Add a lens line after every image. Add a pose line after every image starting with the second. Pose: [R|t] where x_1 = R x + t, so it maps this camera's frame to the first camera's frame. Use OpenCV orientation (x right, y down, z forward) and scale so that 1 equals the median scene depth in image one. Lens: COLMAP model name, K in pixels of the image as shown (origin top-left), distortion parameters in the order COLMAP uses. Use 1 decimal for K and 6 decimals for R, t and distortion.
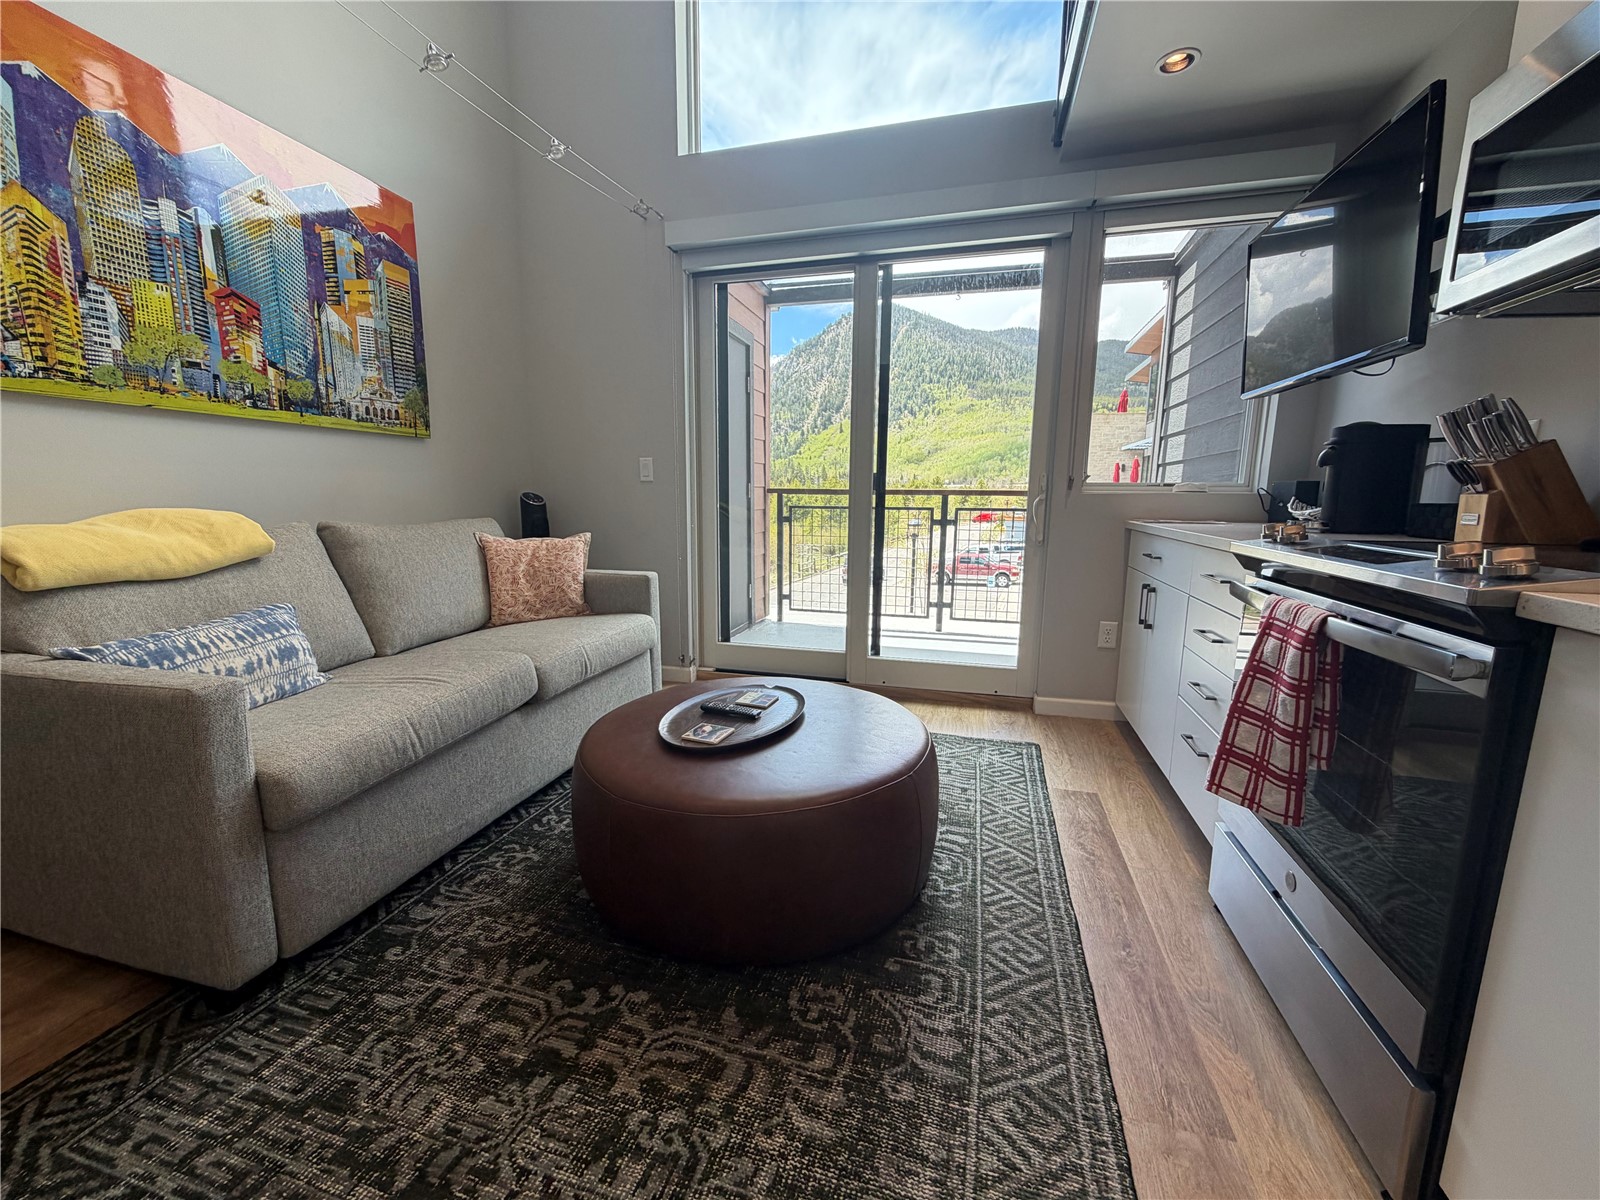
lens RADIAL K [[637.0, 0, 794.0], [0, 637.0, 605.7], [0, 0, 1]] dist [-0.003737, 0.000336]
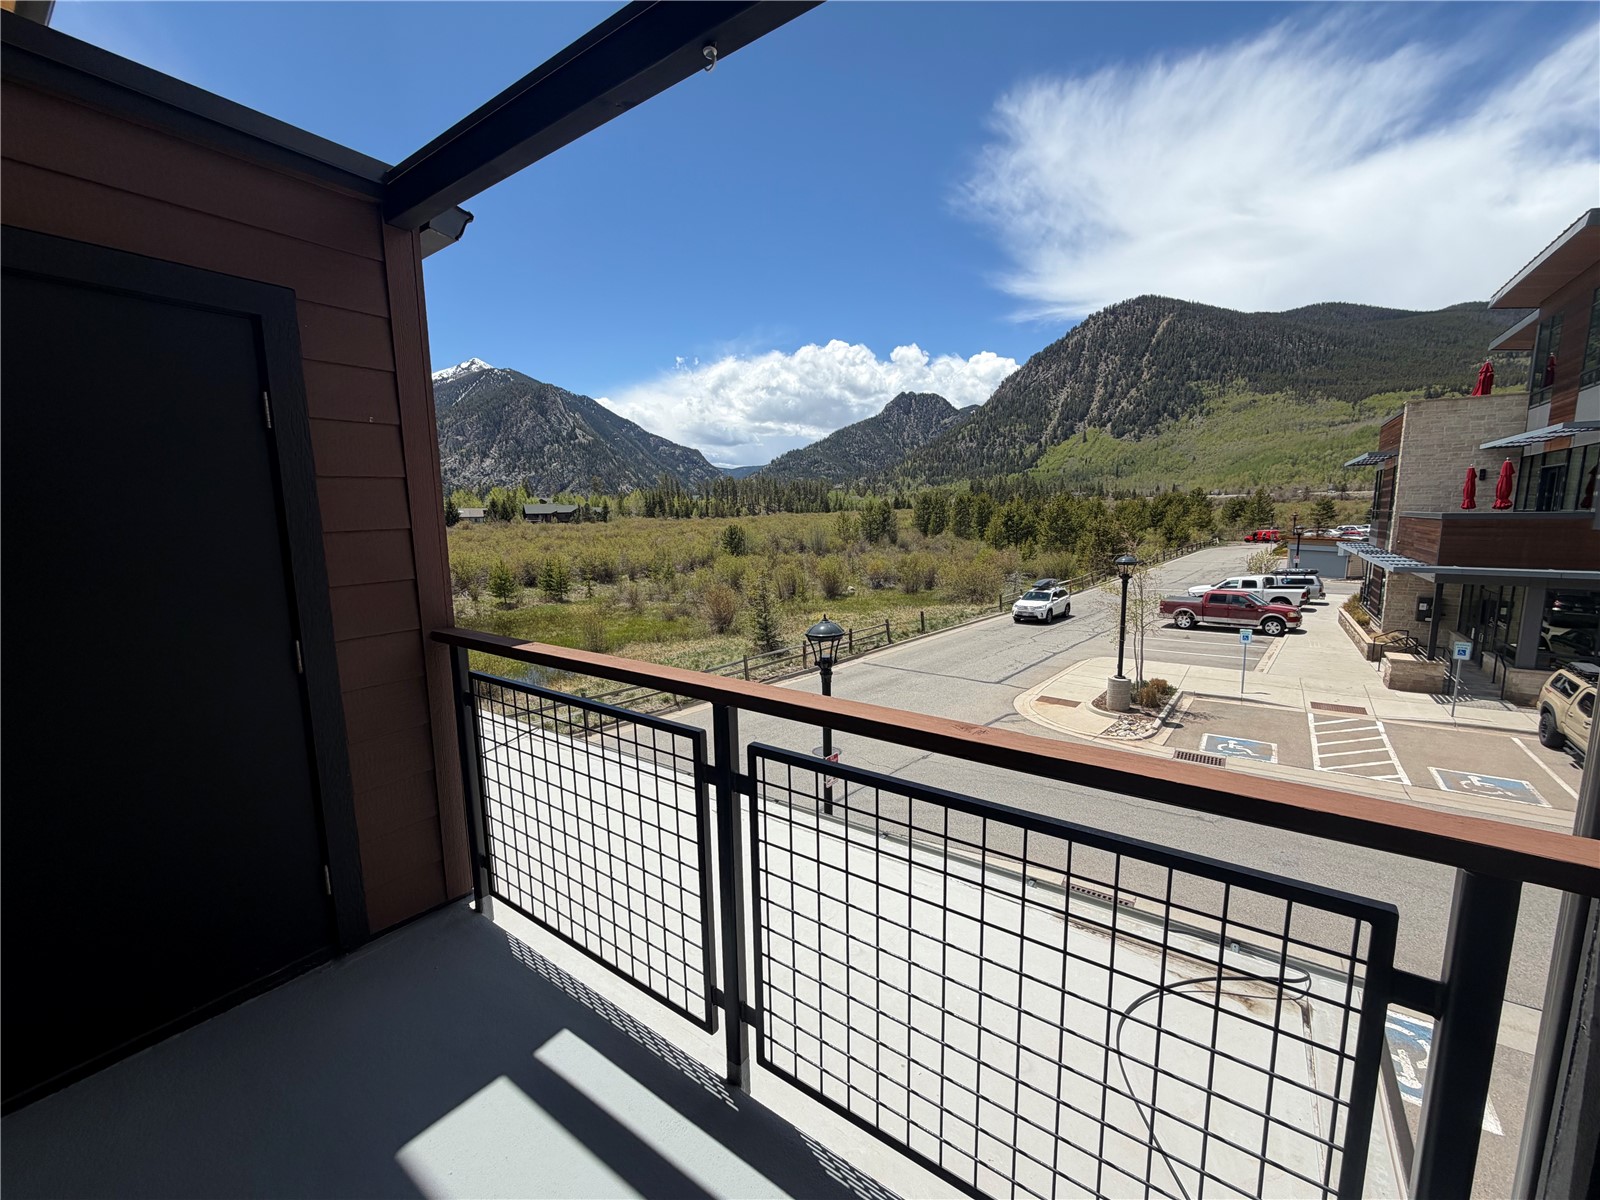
lens RADIAL K [[637.0, 0, 790.9], [0, 637.0, 596.5], [0, 0, 1]] dist [-0.003737, 0.000336]
pose [[0.937587, 0.025105, -0.346845, 0.910105], [-0.039338, 0.998645, -0.034056, -0.518983], [0.345520, 0.045575, 0.937304, 1.672632]]
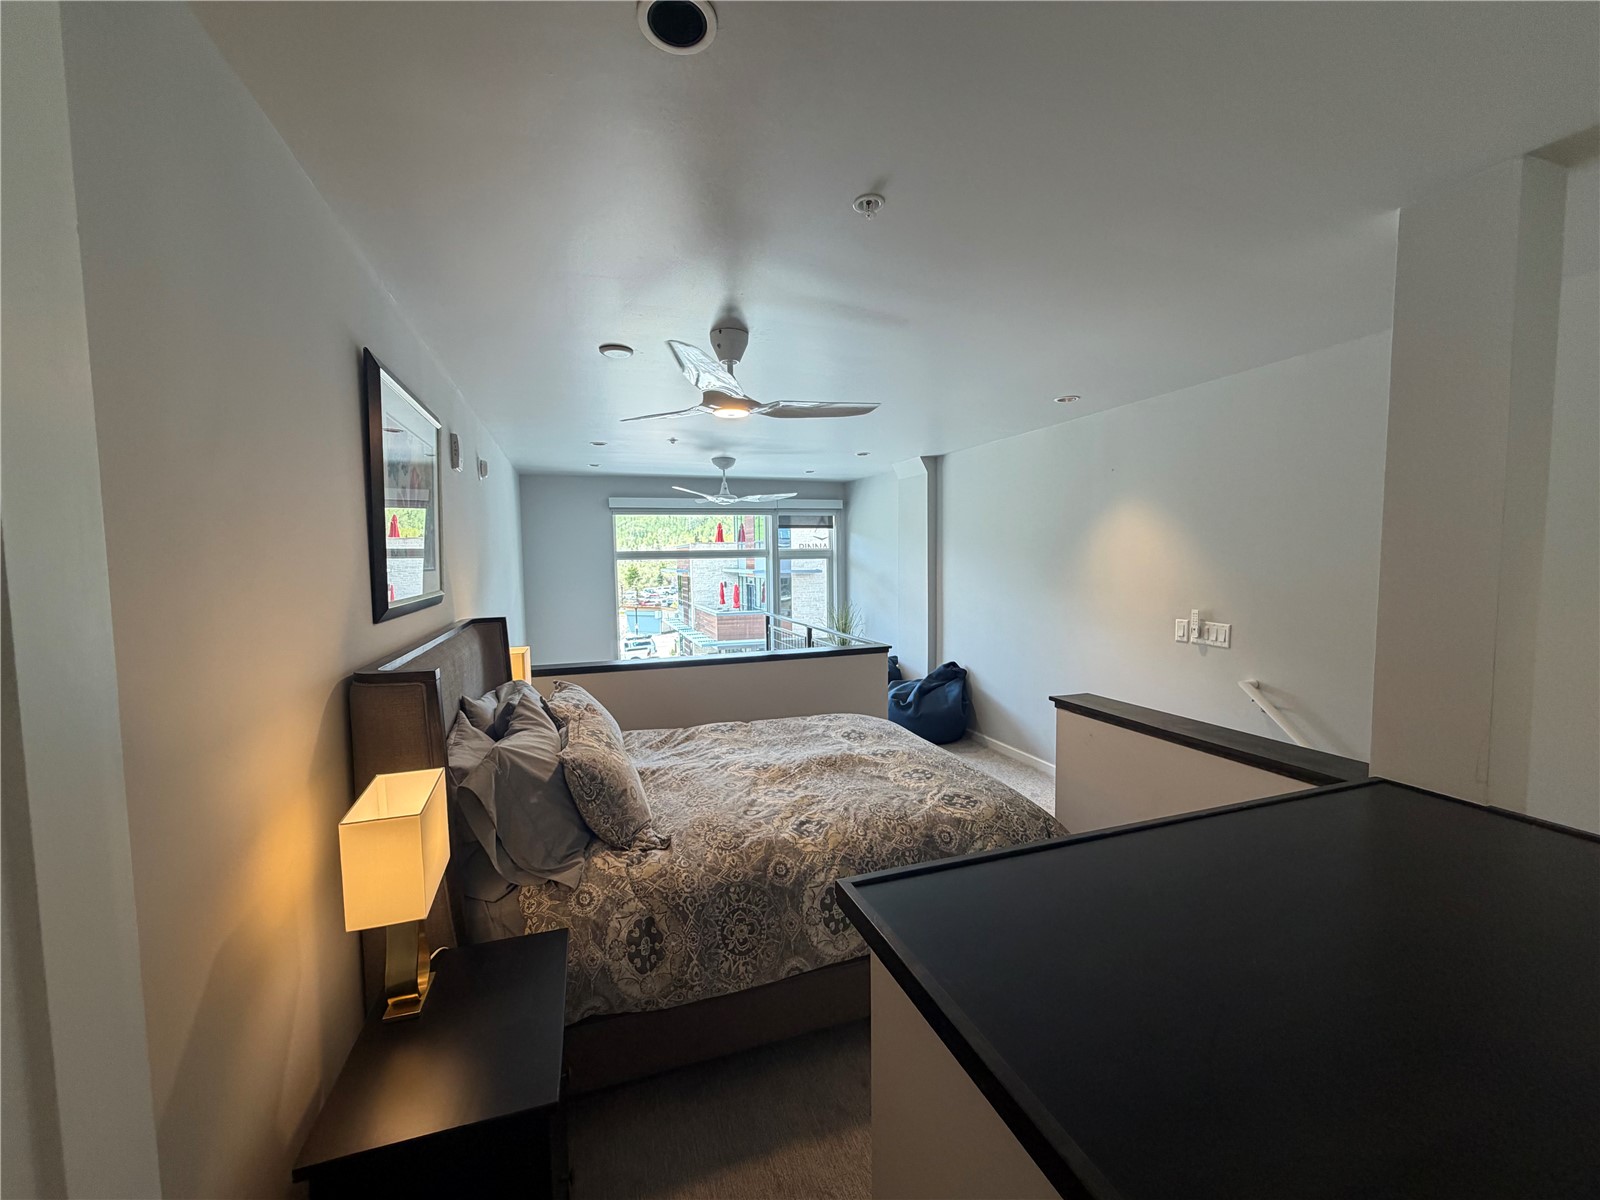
lens RADIAL K [[637.0, 0, 800.3], [0, 637.0, 598.9], [0, 0, 1]] dist [-0.003737, 0.000336]
pose [[0.819602, -0.054330, 0.570351, -1.475598], [0.117191, 0.990343, -0.074068, -1.236019], [-0.560819, 0.127546, 0.818055, -2.053333]]
